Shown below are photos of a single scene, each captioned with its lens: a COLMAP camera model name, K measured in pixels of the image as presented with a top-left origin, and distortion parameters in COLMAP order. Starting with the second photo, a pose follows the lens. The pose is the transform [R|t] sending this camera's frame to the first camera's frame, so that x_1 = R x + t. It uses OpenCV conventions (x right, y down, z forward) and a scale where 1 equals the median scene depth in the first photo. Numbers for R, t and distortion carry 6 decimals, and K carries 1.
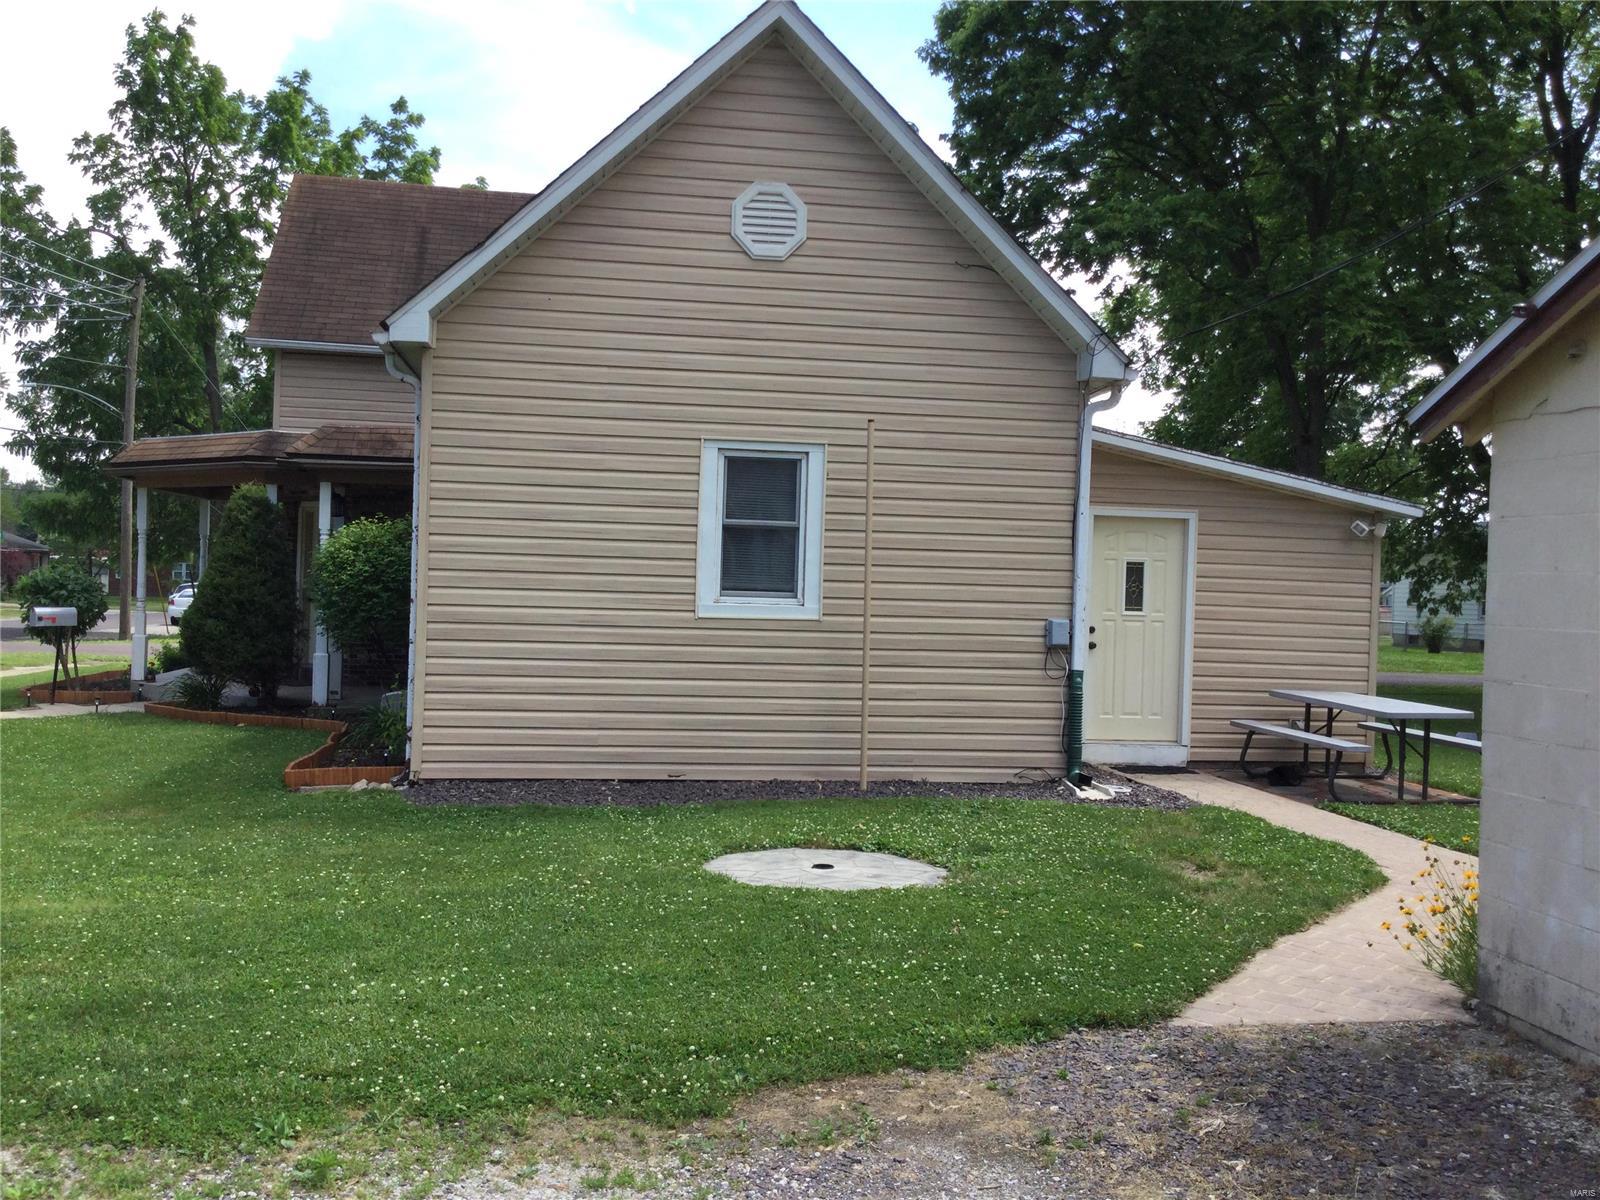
lens RADIAL K [[1464.6, 0, 800.0], [0, 1464.6, 600.0], [0, 0, 1]] dist [0.110555, -0.150120]
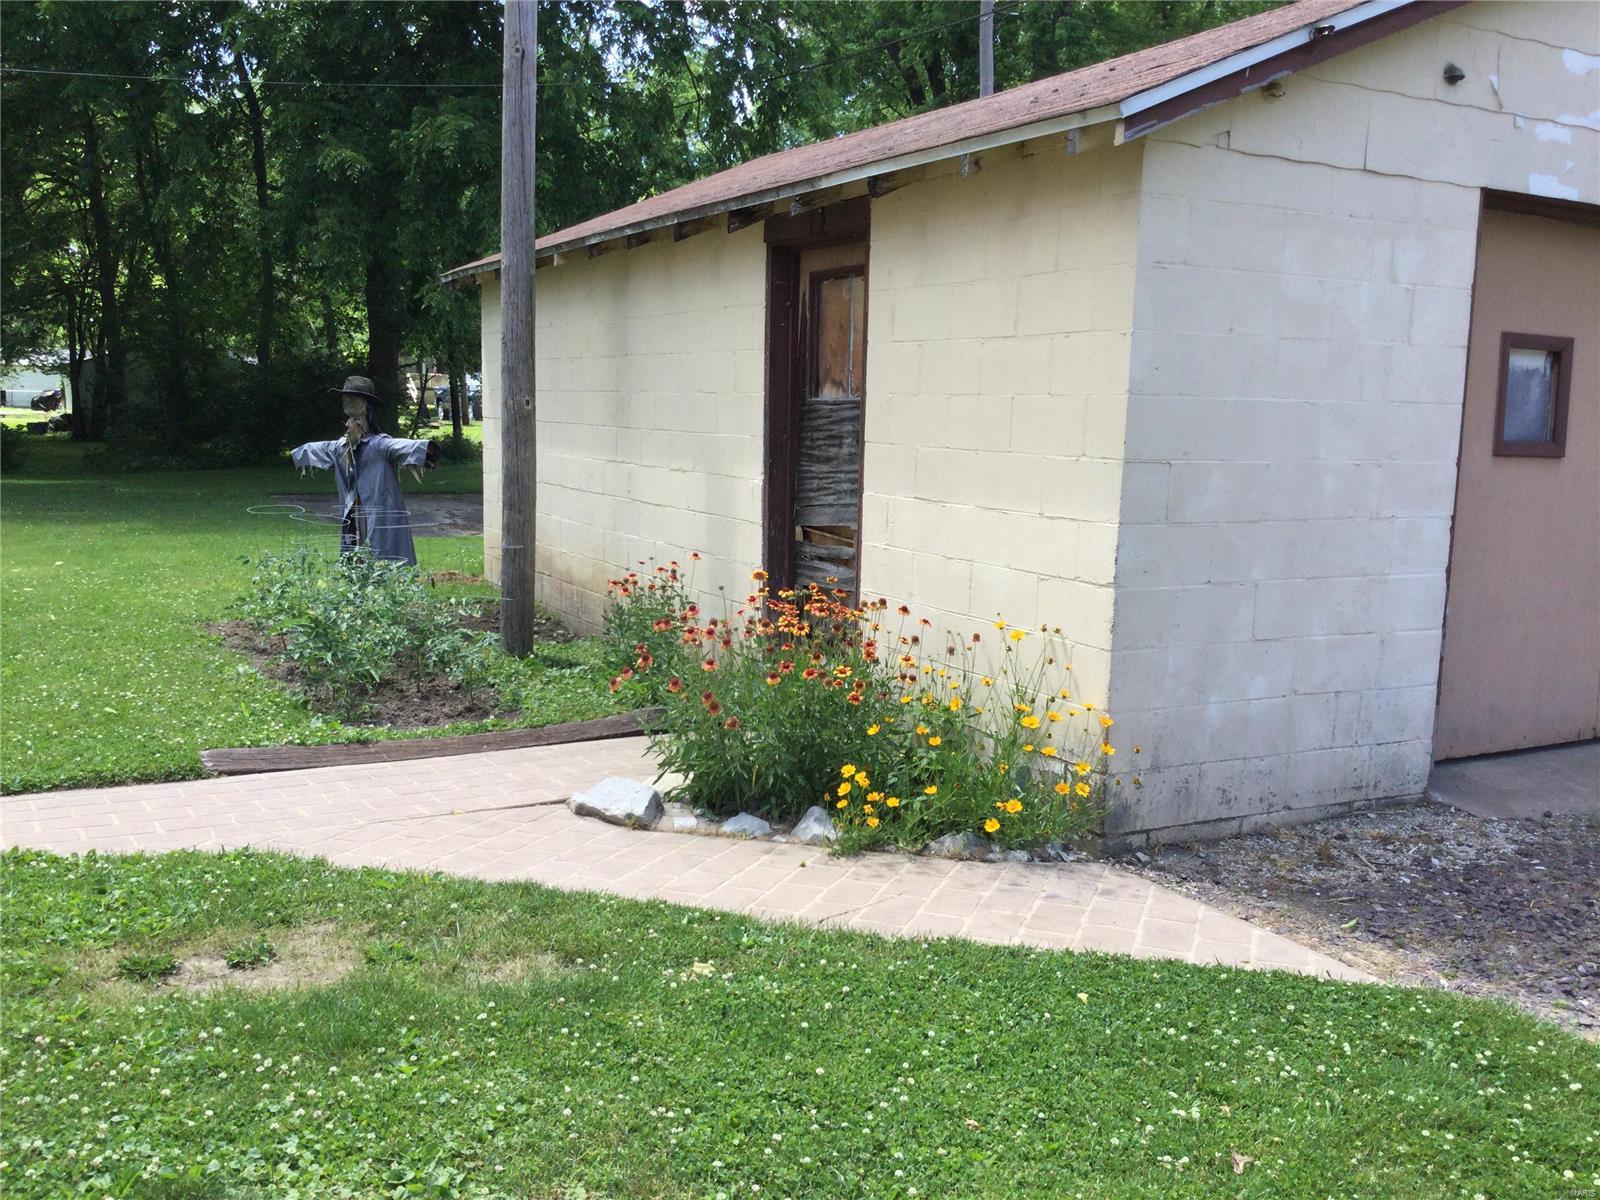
lens RADIAL K [[1464.6, 0, 800.0], [0, 1464.6, 600.0], [0, 0, 1]] dist [0.110555, -0.150120]
pose [[-0.339454, -0.153179, 0.928066, -0.270397], [-0.025279, 0.987780, 0.153788, 0.008480], [-0.940283, 0.028743, -0.339178, 1.556836]]
